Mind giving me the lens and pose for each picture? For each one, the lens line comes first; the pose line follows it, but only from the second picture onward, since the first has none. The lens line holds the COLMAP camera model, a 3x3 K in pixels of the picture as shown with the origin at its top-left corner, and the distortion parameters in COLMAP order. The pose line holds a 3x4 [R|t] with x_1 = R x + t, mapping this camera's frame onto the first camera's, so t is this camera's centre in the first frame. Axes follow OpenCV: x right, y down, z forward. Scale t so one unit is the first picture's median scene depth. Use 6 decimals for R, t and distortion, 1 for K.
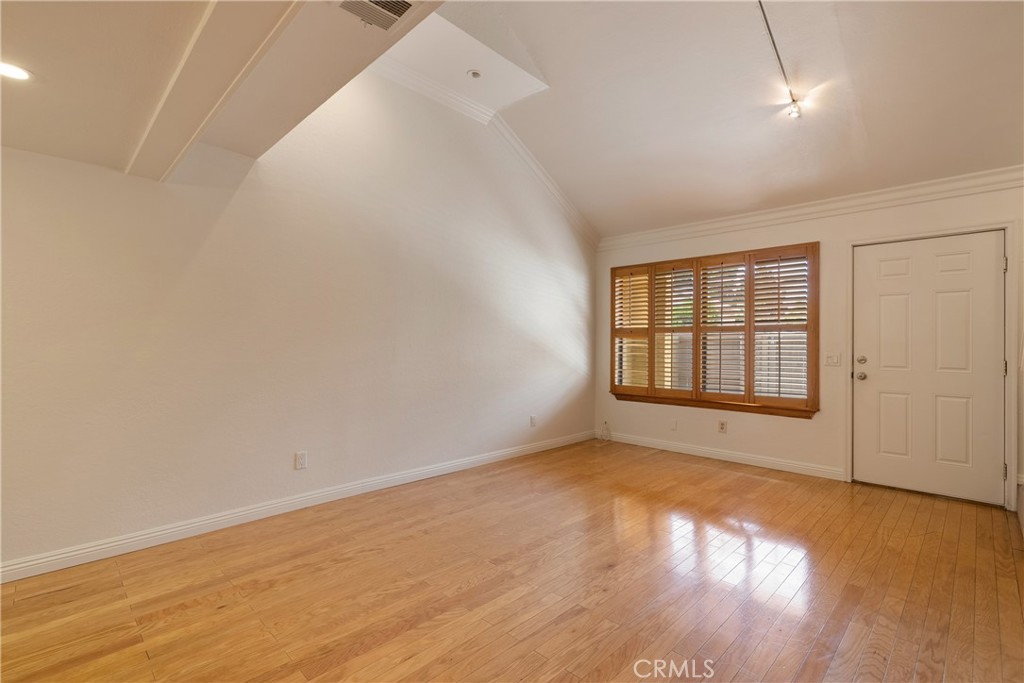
lens RADIAL K [[471.2, 0, 513.9], [0, 471.2, 342.6], [0, 0, 1]] dist [-0.001201, 0.000723]
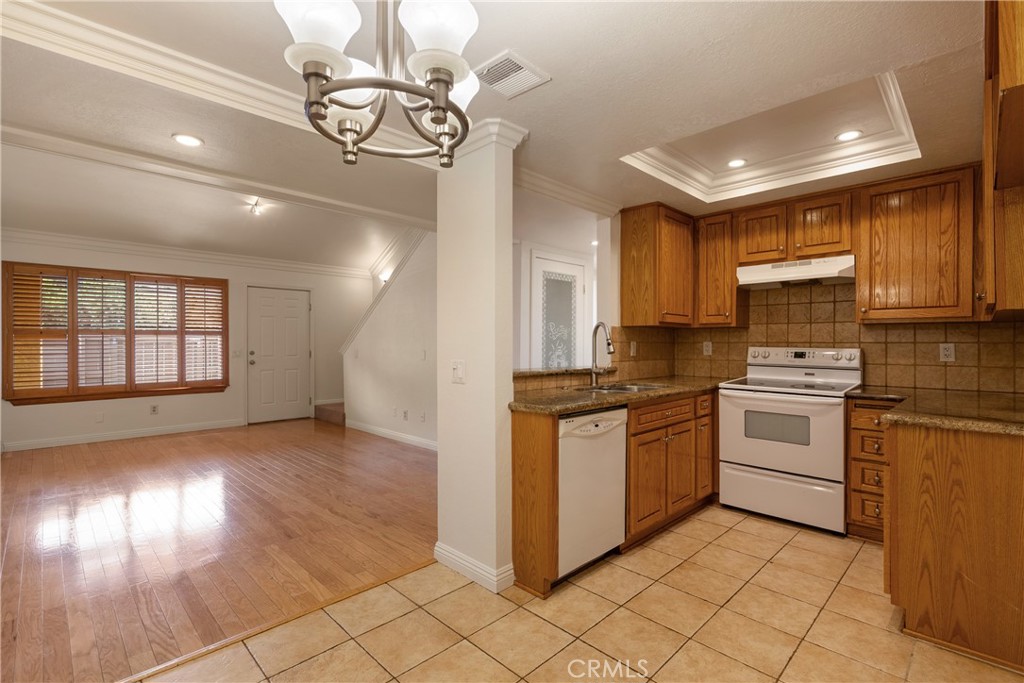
lens RADIAL K [[471.2, 0, 513.9], [0, 471.2, 342.6], [0, 0, 1]] dist [-0.001201, 0.000723]
pose [[0.002822, -0.002332, 0.999993, -0.992956], [0.001026, 0.999997, 0.002329, -0.004192], [-0.999995, 0.001019, 0.002825, 0.030163]]
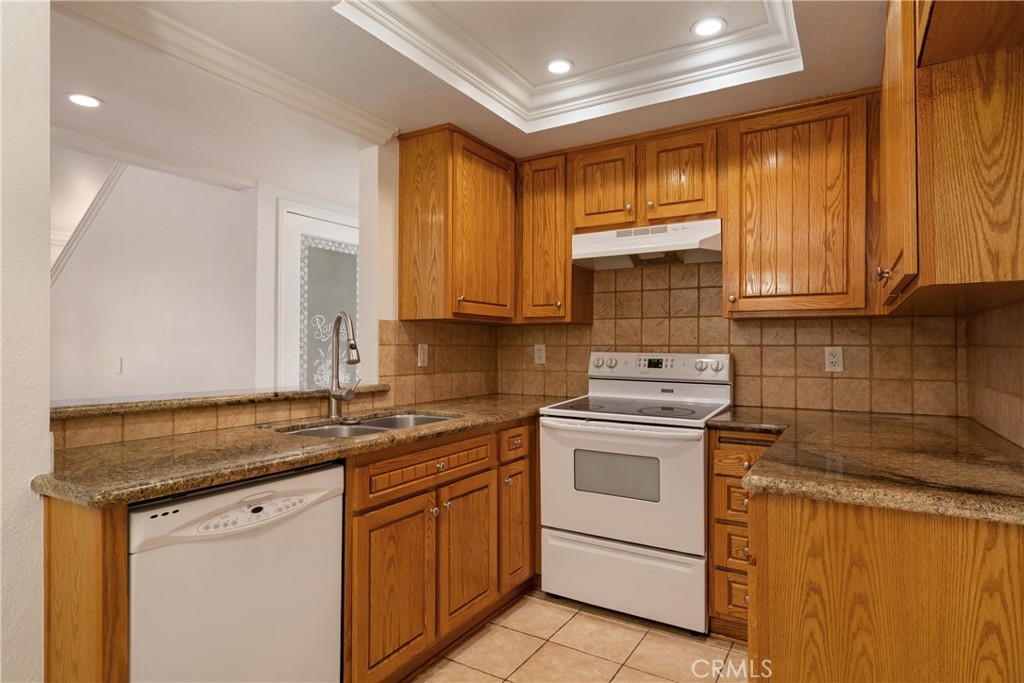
lens RADIAL K [[565.9, 0, 513.7], [0, 565.9, 343.5], [0, 0, 1]] dist [0.002946, 0.001716]
pose [[-0.236272, 0.002172, 0.971684, -0.783498], [0.000563, 0.999998, -0.002098, -0.002909], [-0.971687, 0.000052, -0.236273, -0.149130]]
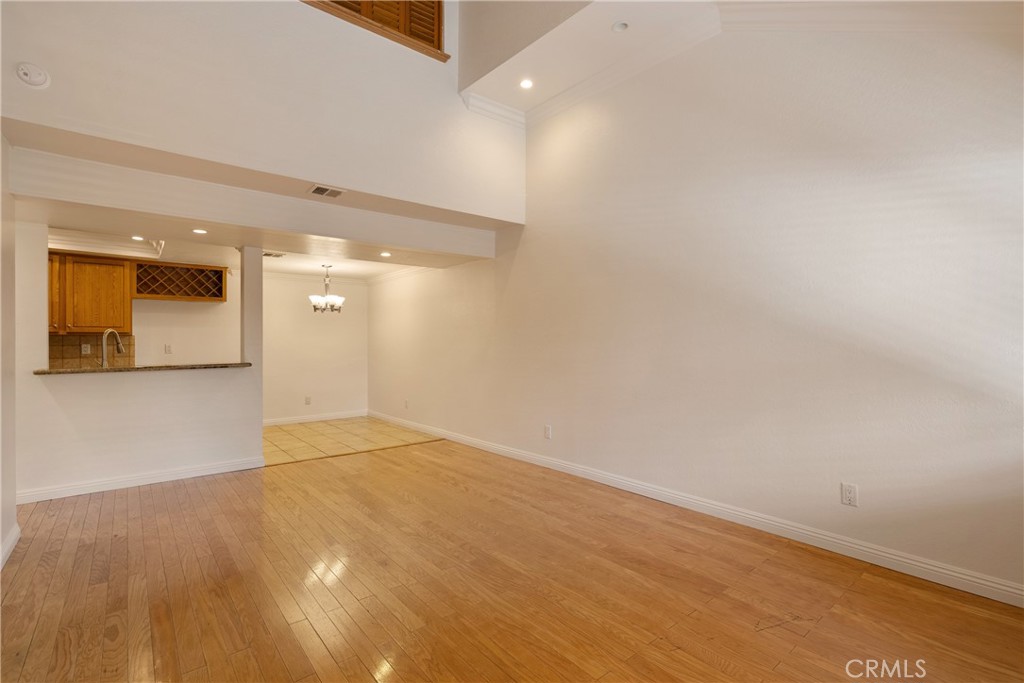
lens RADIAL K [[467.3, 0, 514.7], [0, 467.3, 341.1], [0, 0, 1]] dist [-0.001428, 0.000316]
pose [[-0.096388, -0.007900, -0.995313, 0.749369], [0.002847, 0.999962, -0.008213, 0.000378], [0.995340, -0.003626, -0.096362, 0.868871]]
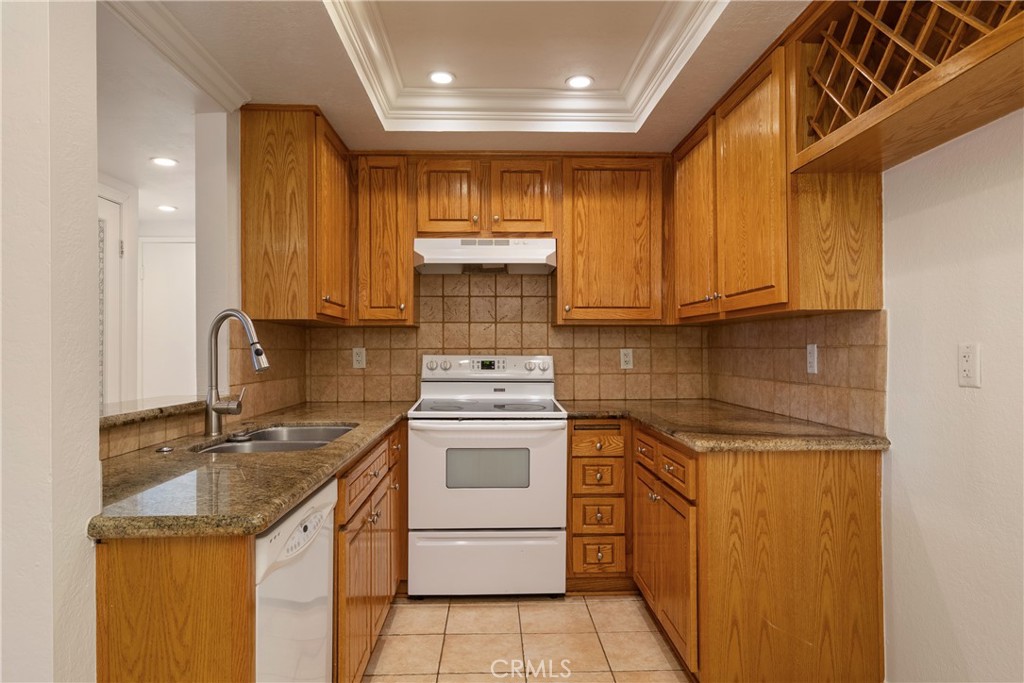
lens RADIAL K [[620.6, 0, 512.3], [0, 620.6, 347.4], [0, 0, 1]] dist [0.003392, 0.000841]
pose [[-0.731803, 0.002140, 0.681513, -0.728663], [0.002982, 0.999996, 0.000062, -0.003179], [-0.681510, 0.002077, -0.731806, 0.111258]]
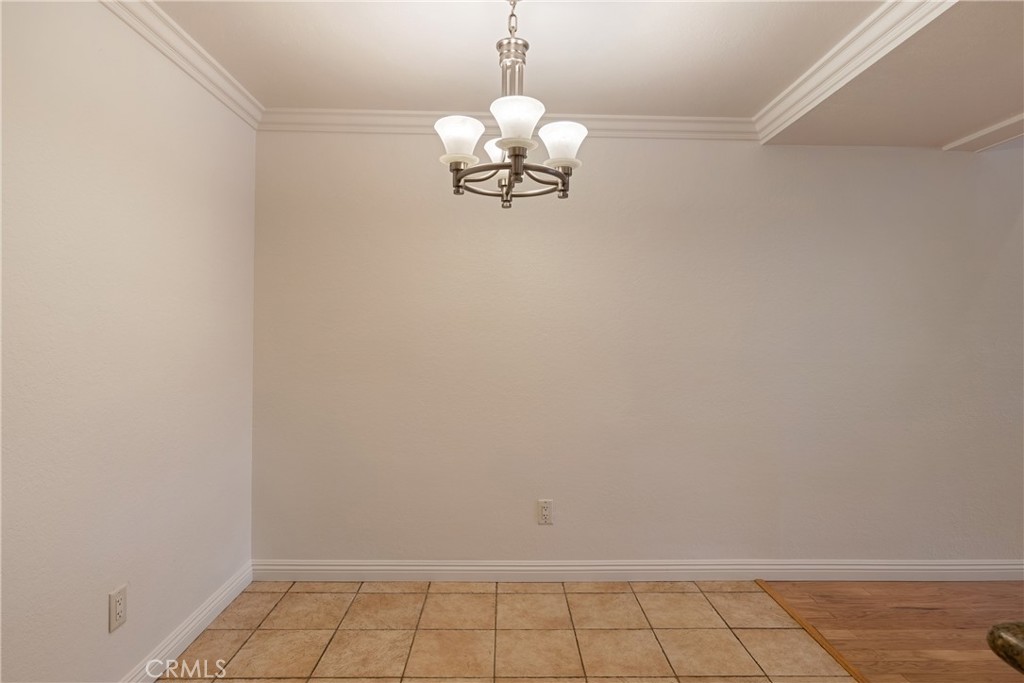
lens RADIAL K [[576.8, 0, 517.2], [0, 576.8, 365.5], [0, 0, 1]] dist [-0.039735, 0.032922]
pose [[-0.694272, 0.028991, -0.719129, -0.428090], [-0.010350, 0.998683, 0.050254, -0.001891], [0.719639, 0.042332, -0.693057, 0.407086]]
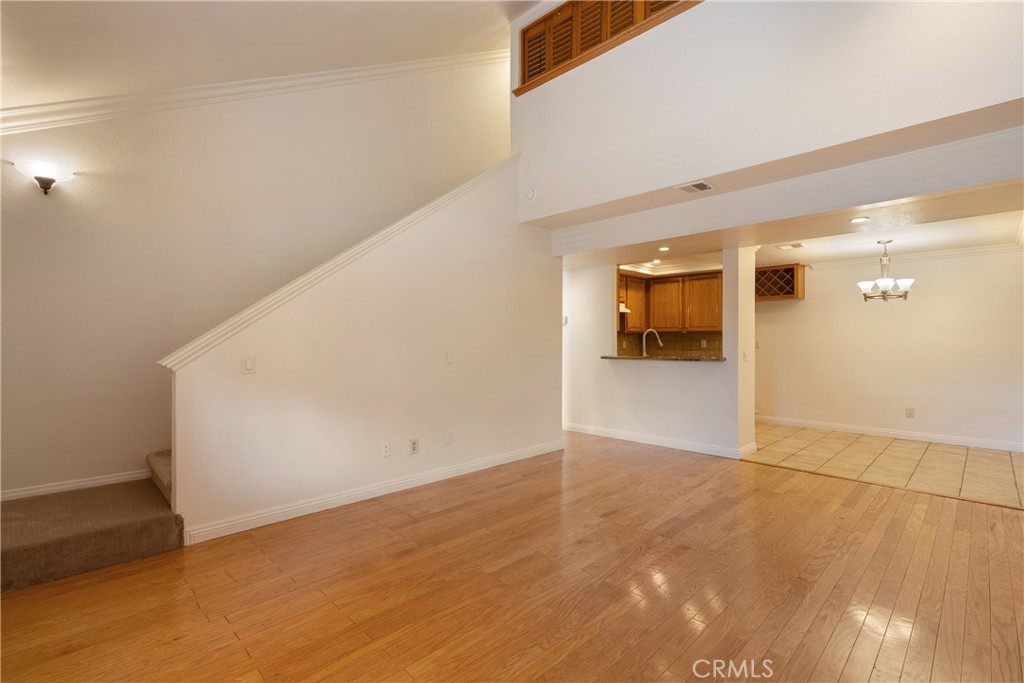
lens RADIAL K [[467.3, 0, 514.7], [0, 467.3, 341.1], [0, 0, 1]] dist [-0.001428, 0.000316]
pose [[-0.999975, -0.004455, 0.005514, 0.222745], [-0.004443, 0.999988, 0.002148, -0.001923], [-0.005524, 0.002124, -0.999982, 1.327060]]
